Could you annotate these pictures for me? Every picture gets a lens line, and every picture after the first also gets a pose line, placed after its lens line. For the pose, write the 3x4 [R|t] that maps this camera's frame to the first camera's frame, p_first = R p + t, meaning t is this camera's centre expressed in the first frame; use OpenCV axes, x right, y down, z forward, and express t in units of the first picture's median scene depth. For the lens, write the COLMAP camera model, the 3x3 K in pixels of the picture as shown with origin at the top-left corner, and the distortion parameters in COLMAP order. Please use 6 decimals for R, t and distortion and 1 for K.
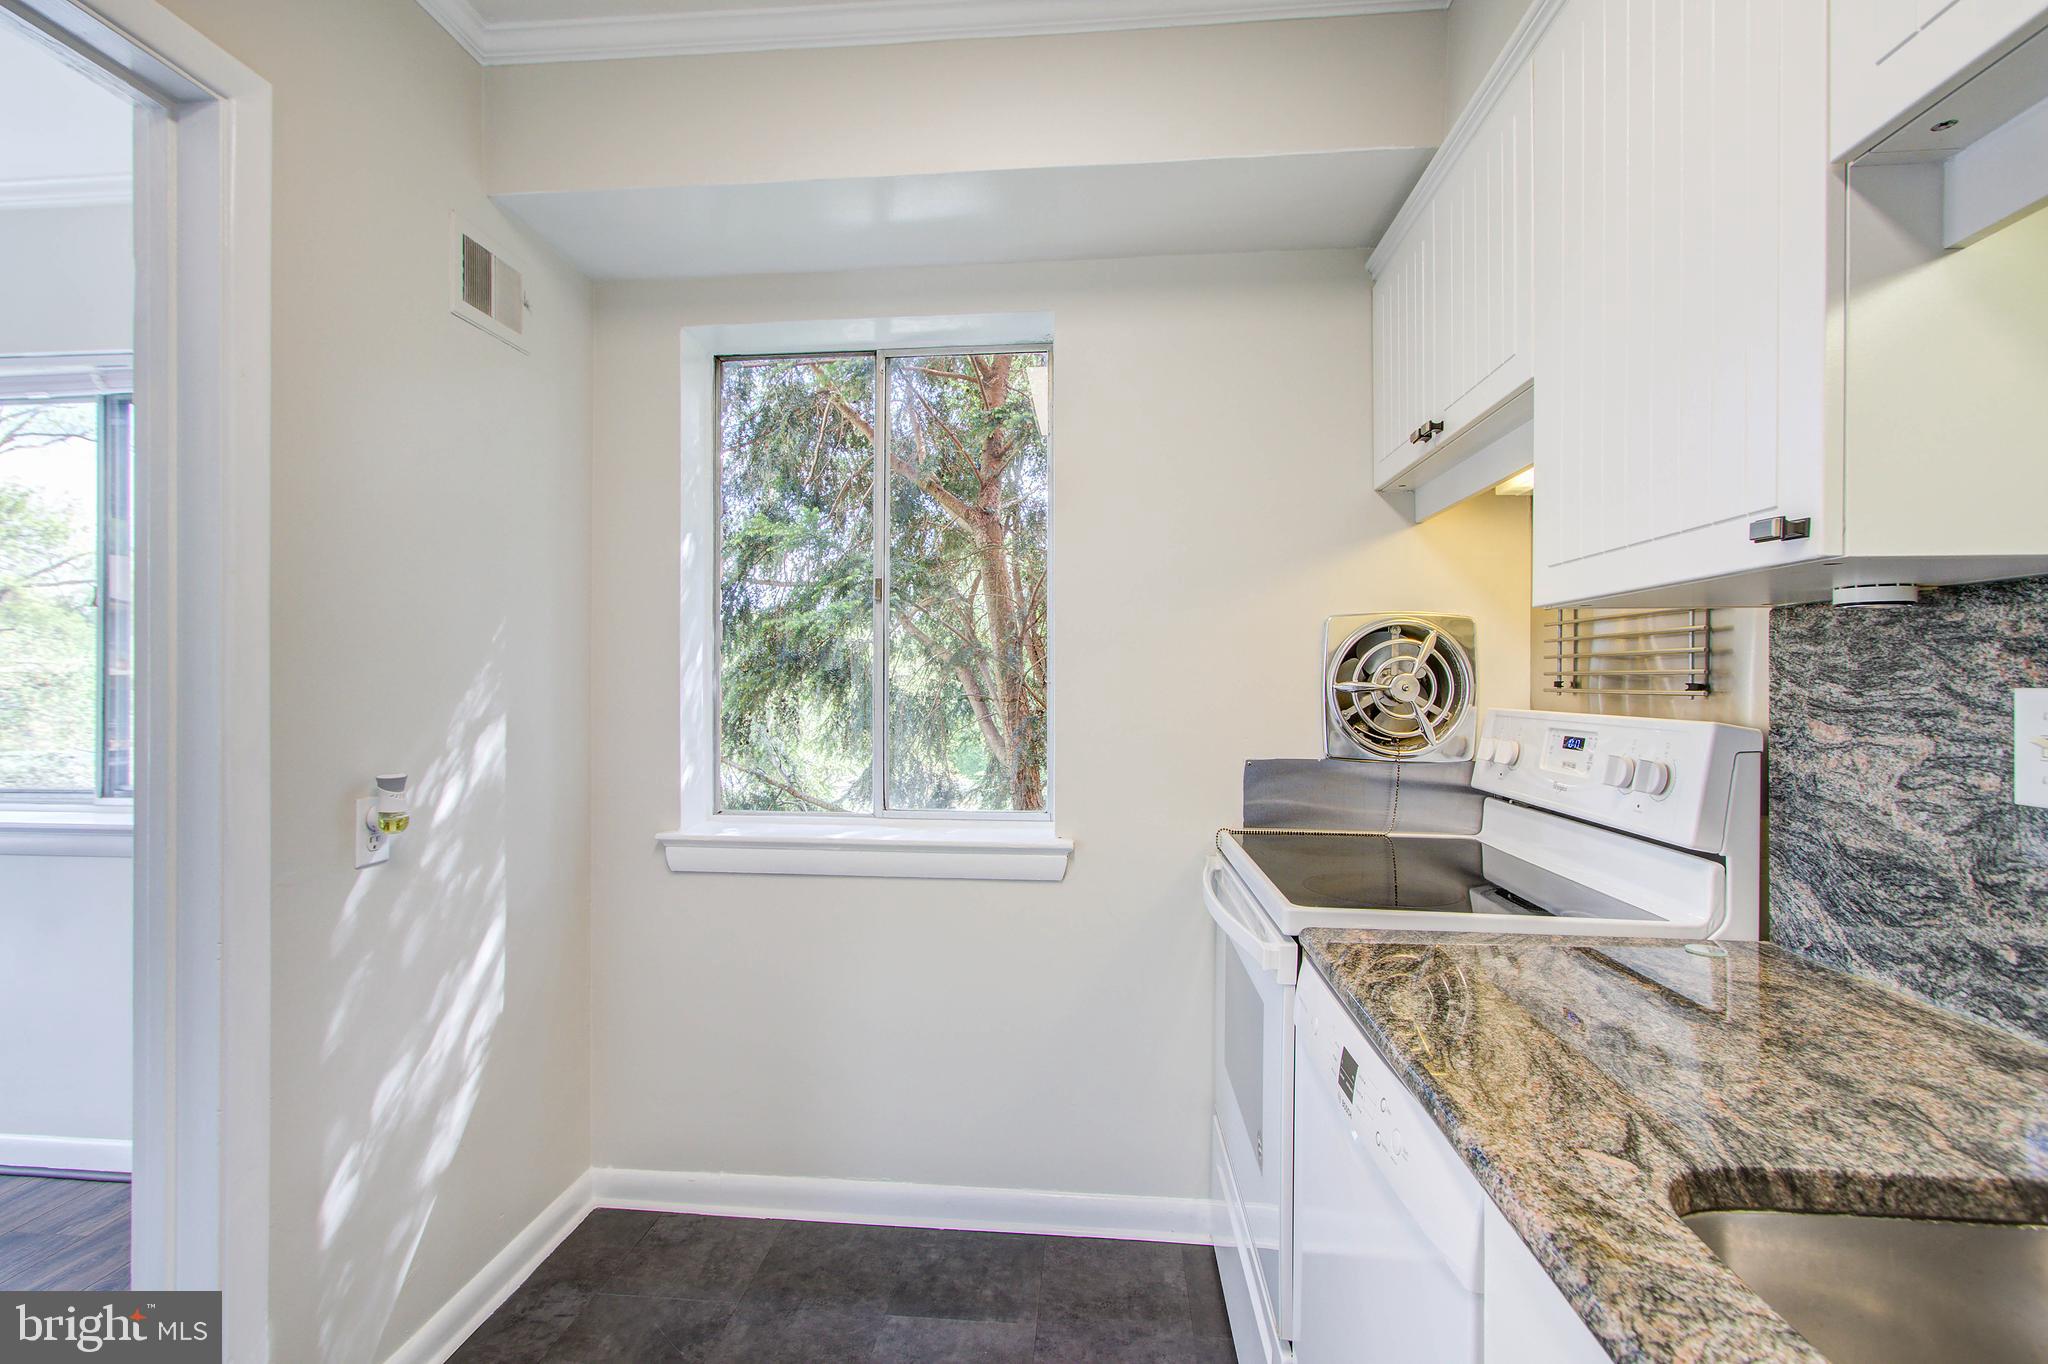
lens RADIAL K [[939.3, 0, 1007.9], [0, 939.3, 682.7], [0, 0, 1]] dist [0.003518, 0.000802]
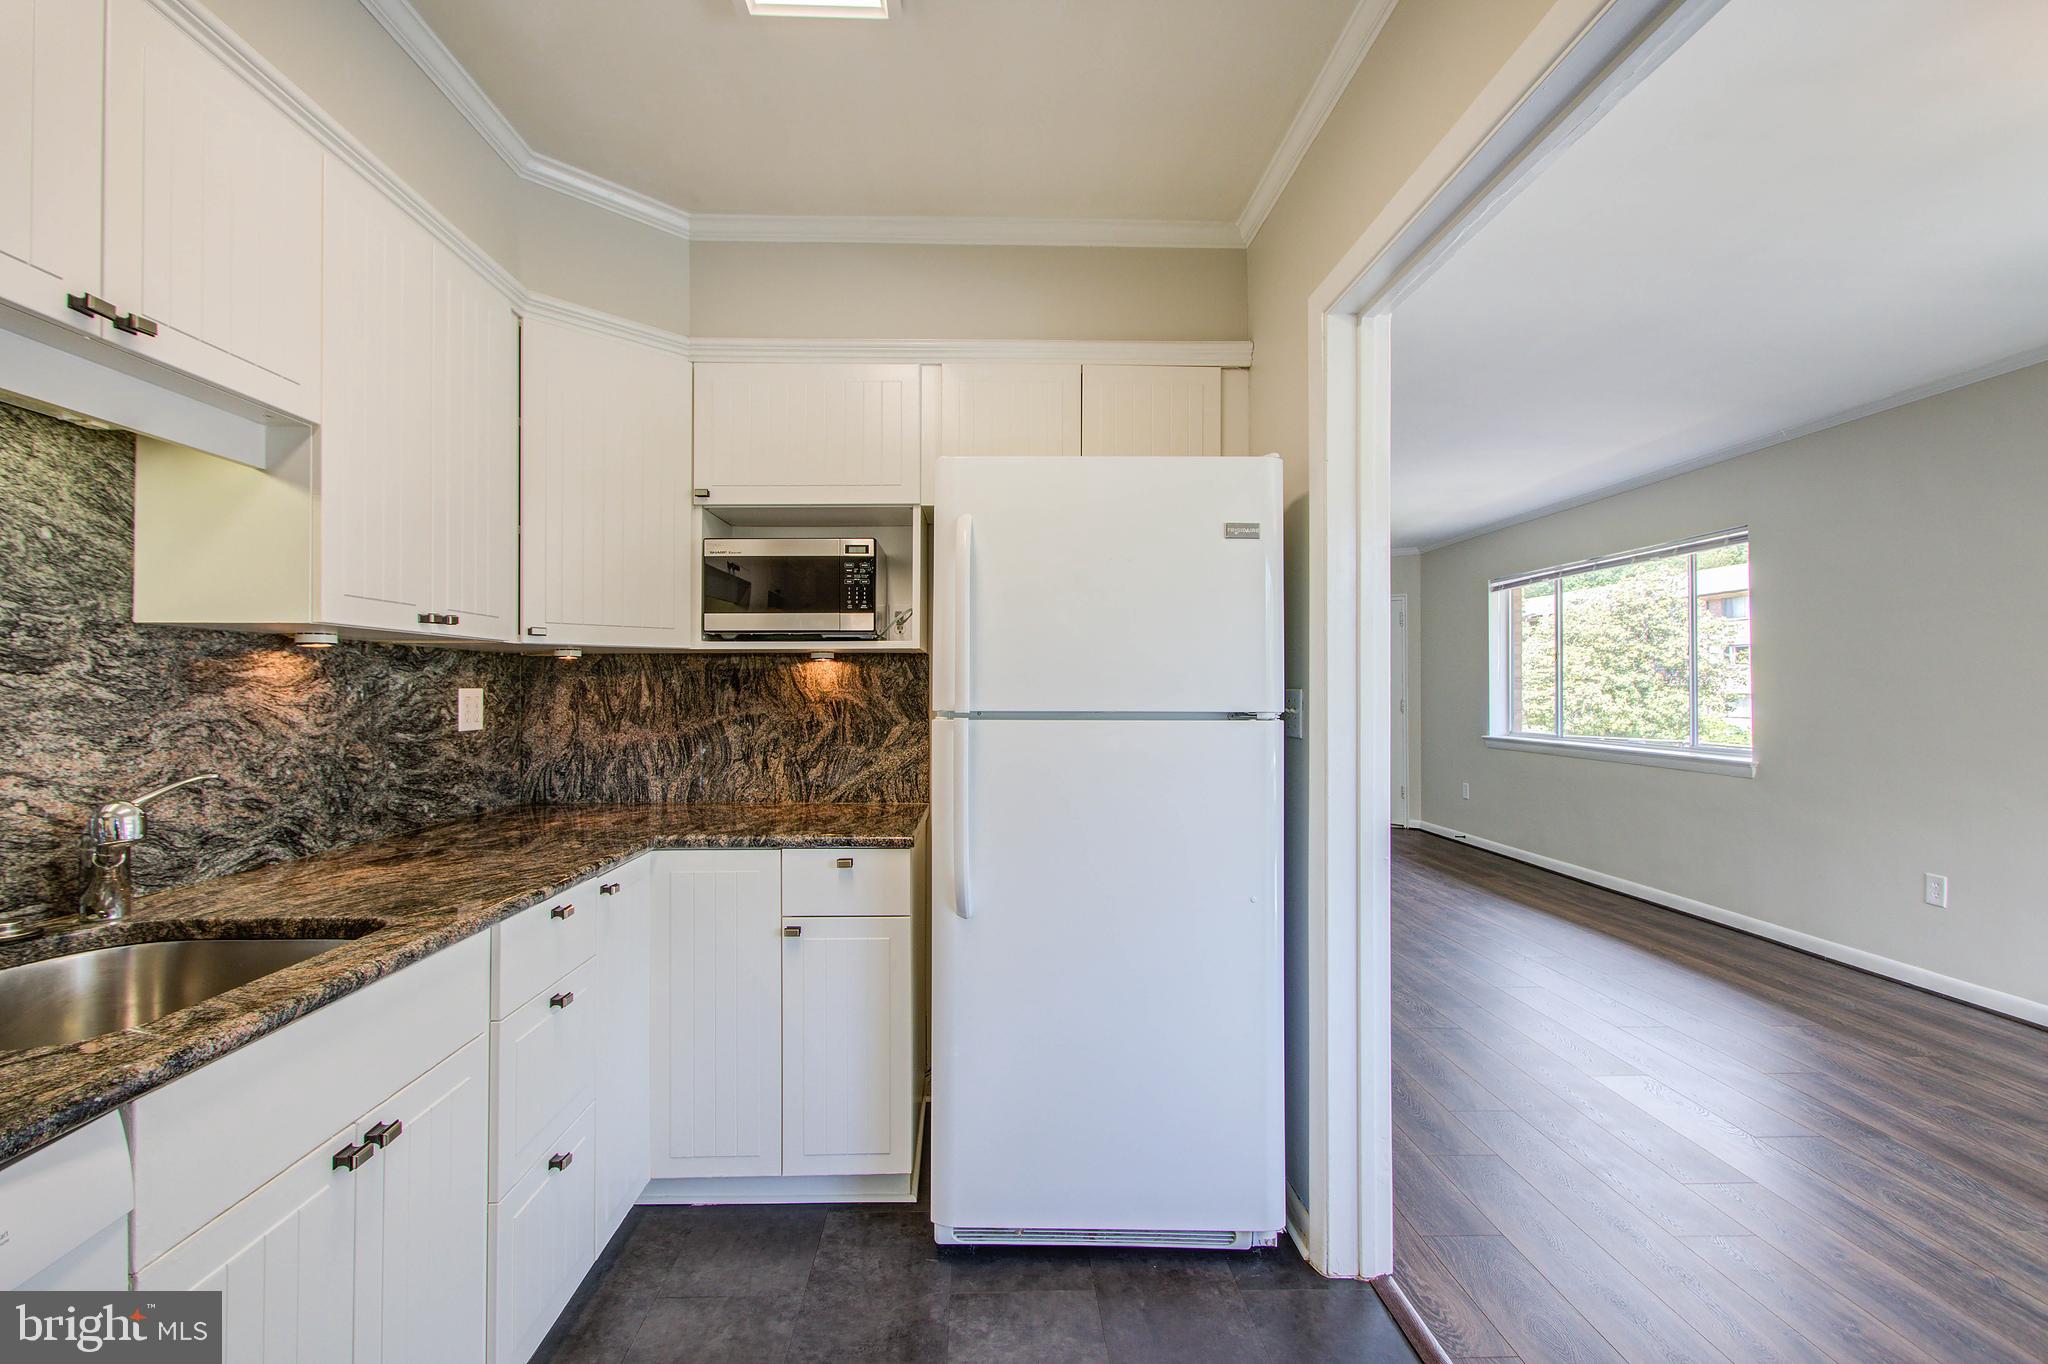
lens RADIAL K [[939.3, 0, 1005.5], [0, 939.3, 685.9], [0, 0, 1]] dist [0.003518, 0.000802]
pose [[-0.993105, -0.003563, -0.117172, -0.265815], [-0.002956, 0.999981, -0.005346, 0.001446], [0.117189, -0.004963, -0.993097, 1.367094]]
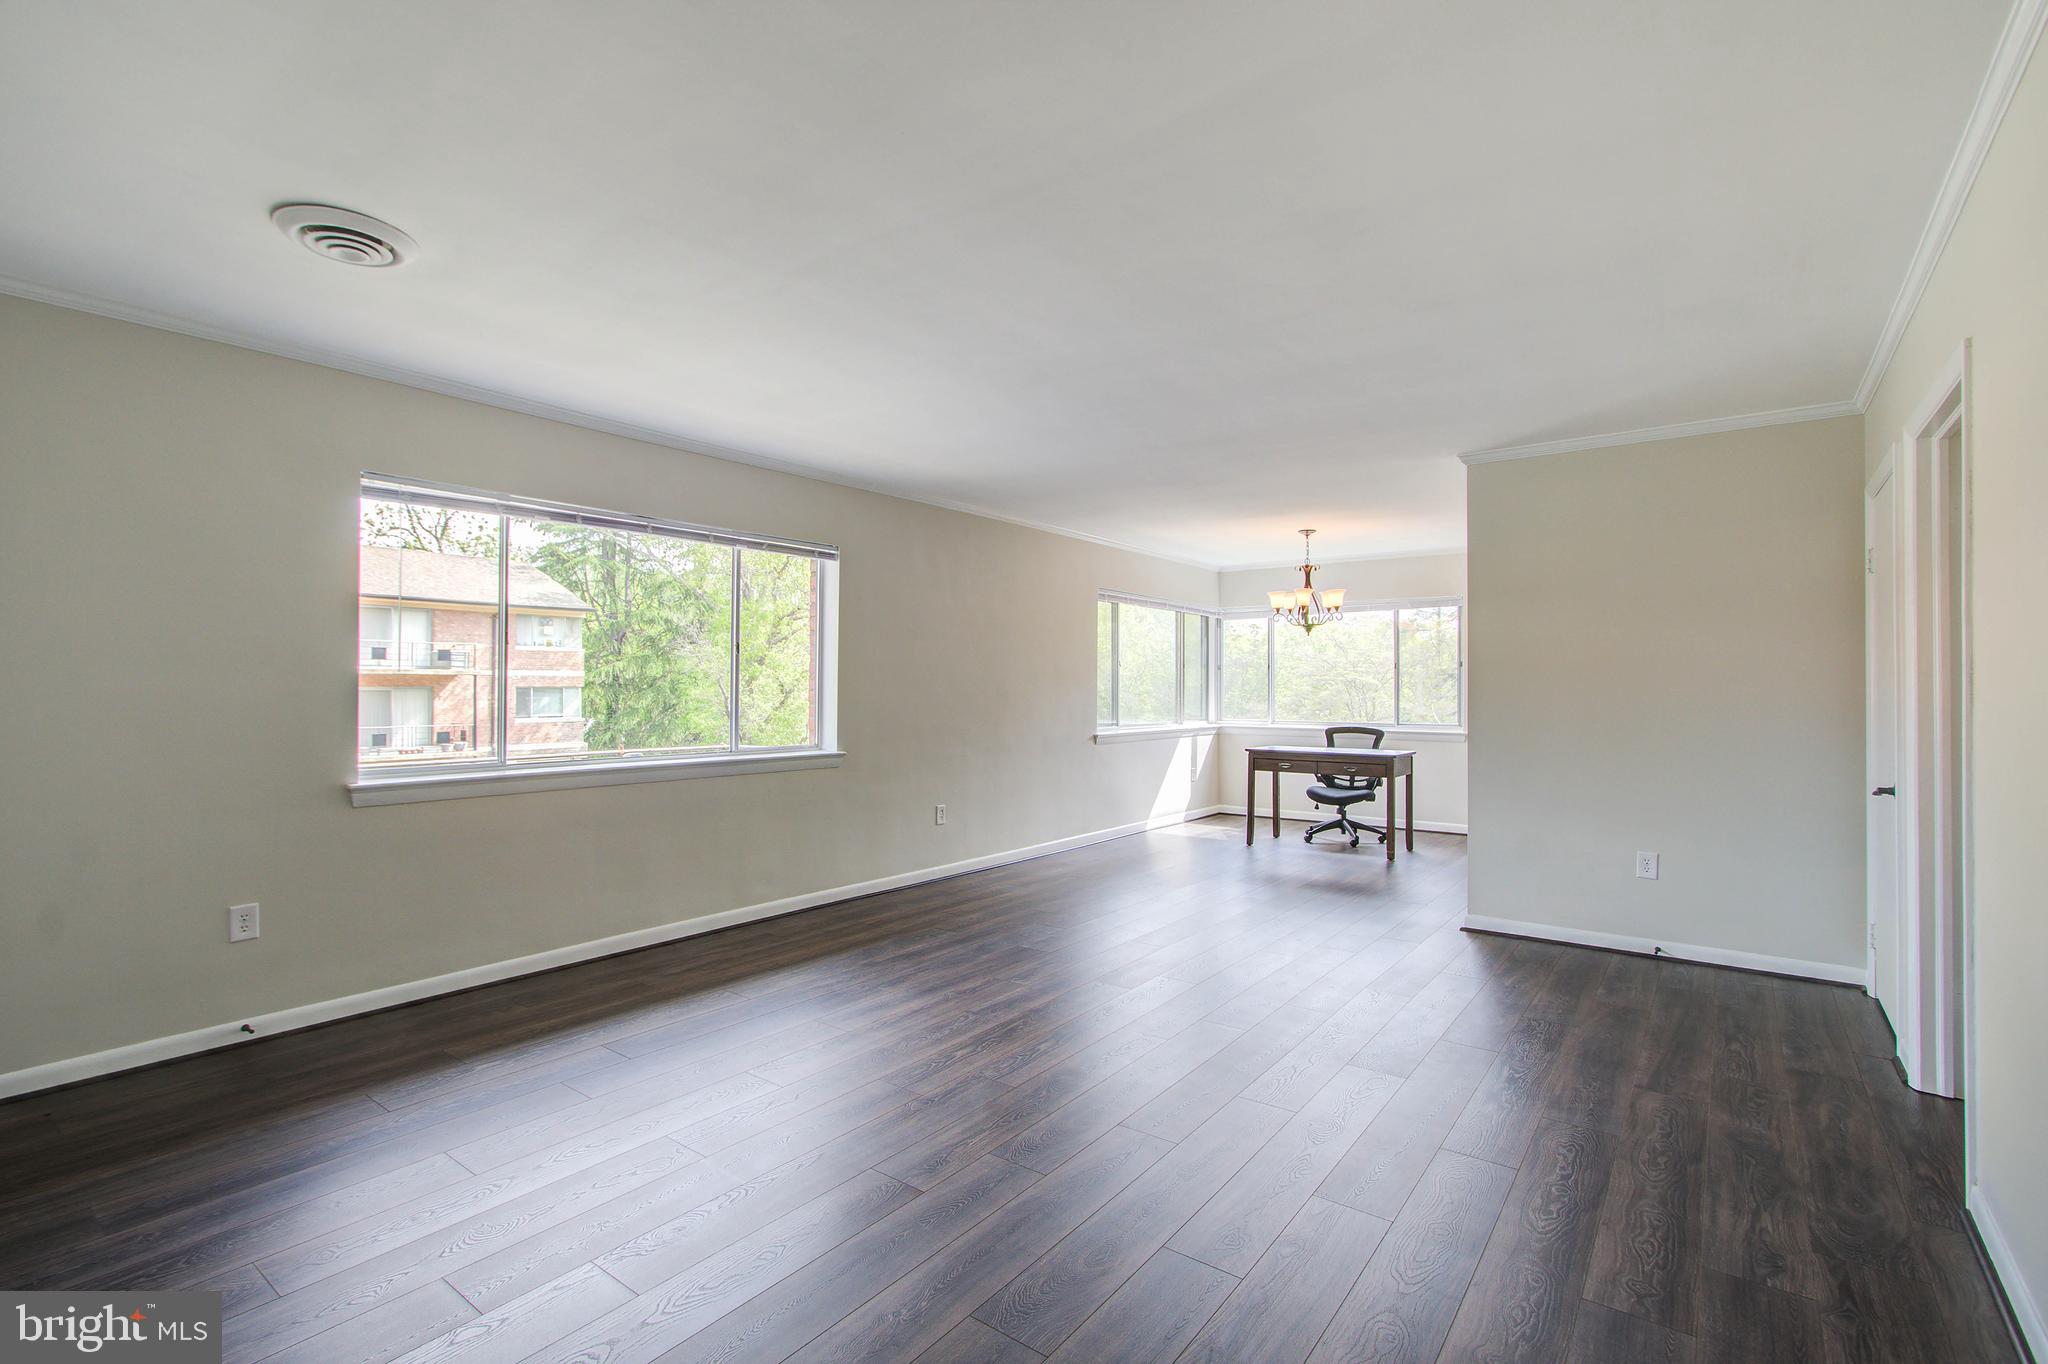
lens RADIAL K [[939.3, 0, 1013.3], [0, 939.3, 684.7], [0, 0, 1]] dist [0.003518, 0.000802]
pose [[0.841313, -0.001571, -0.540546, -0.675848], [-0.000421, 0.999994, -0.003561, -0.023676], [0.540548, 0.003223, 0.841307, -5.689002]]
